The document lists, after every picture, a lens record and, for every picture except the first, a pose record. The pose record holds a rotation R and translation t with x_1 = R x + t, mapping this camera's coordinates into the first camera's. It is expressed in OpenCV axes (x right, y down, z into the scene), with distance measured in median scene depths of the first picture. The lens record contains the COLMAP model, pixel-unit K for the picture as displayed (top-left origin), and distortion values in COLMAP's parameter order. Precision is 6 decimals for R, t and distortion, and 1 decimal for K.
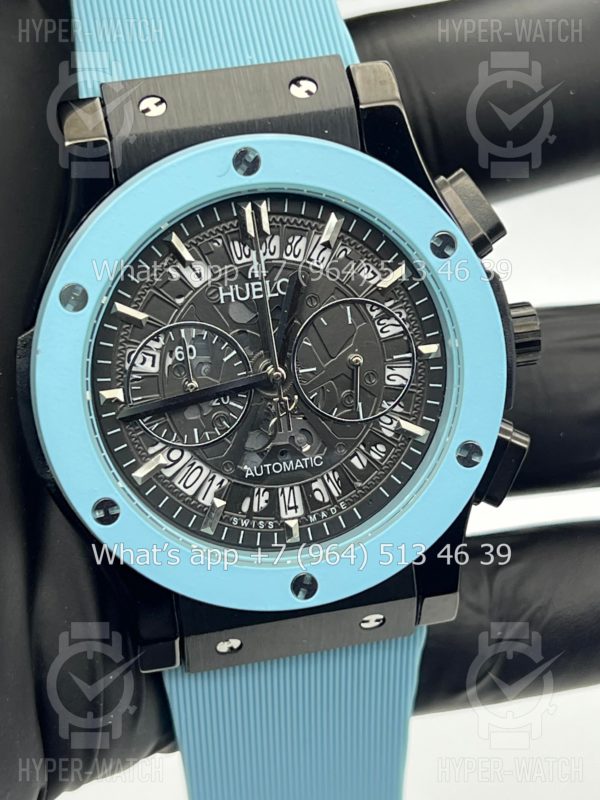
lens RADIAL K [[1860.0, 0, 301.6], [0, 1860.0, 406.5], [0, 0, 1]] dist [0.276479, 0.000000]
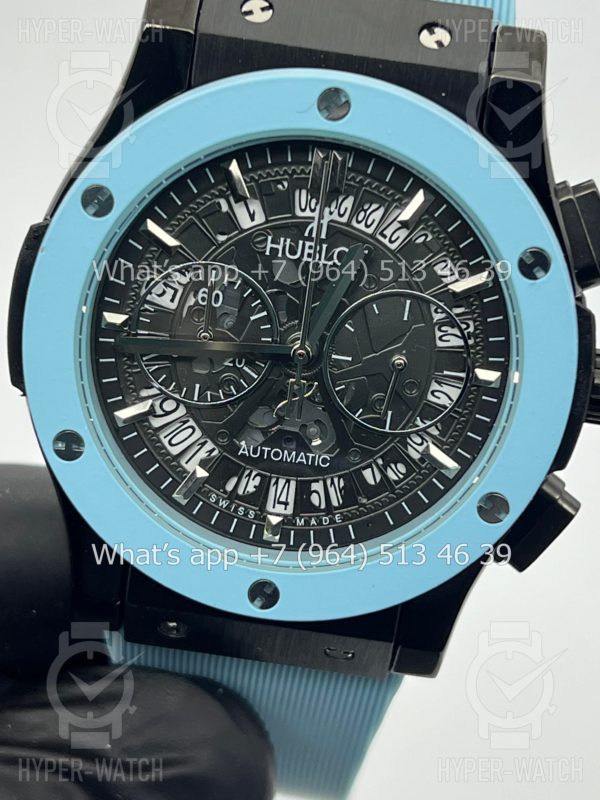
lens RADIAL K [[1860.0, 0, 292.0], [0, 1860.0, 398.7], [0, 0, 1]] dist [0.276479, 0.000000]
pose [[0.943933, 0.298937, -0.140096, 0.107999], [-0.289929, 0.953589, 0.081301, -0.064829], [0.157898, -0.036124, 0.986794, 0.147828]]
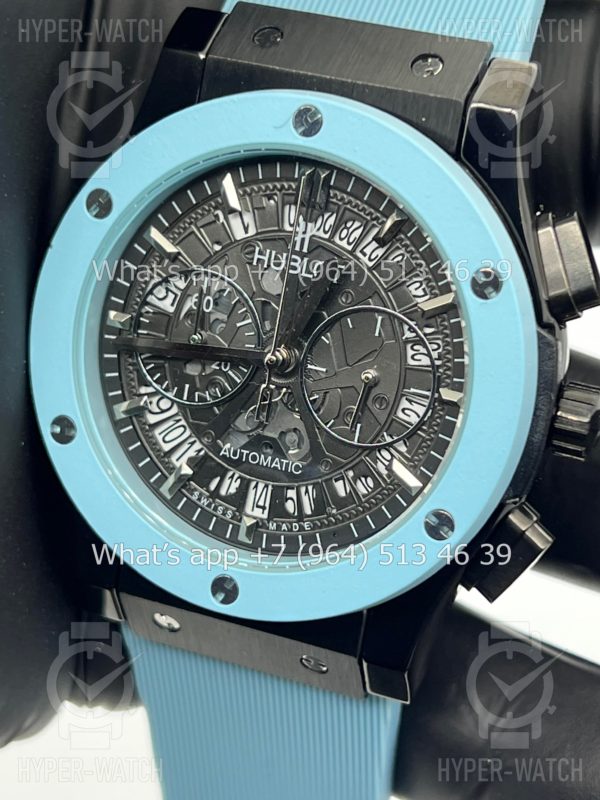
lens RADIAL K [[1860.0, 0, 304.9], [0, 1860.0, 401.2], [0, 0, 1]] dist [0.276479, 0.000000]
pose [[0.825622, 0.353734, -0.439569, 0.397053], [-0.350317, 0.932092, 0.092096, -0.085129], [0.442296, 0.077952, 0.893475, 0.202921]]
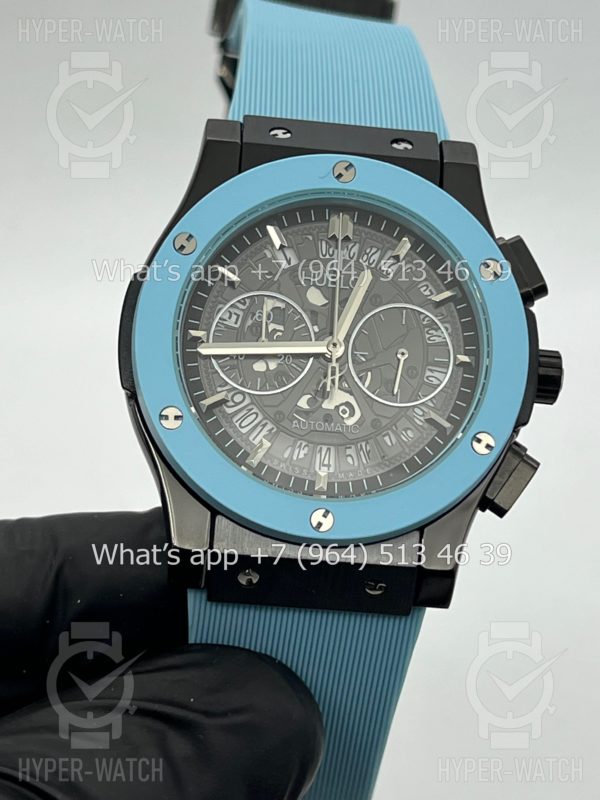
lens RADIAL K [[1860.0, 0, 297.8], [0, 1860.0, 397.6], [0, 0, 1]] dist [0.276479, 0.000000]
pose [[0.977869, 0.177646, -0.110521, 0.100815], [-0.204066, 0.926367, -0.316545, 0.394387], [0.046151, 0.332093, 0.942117, -0.117825]]
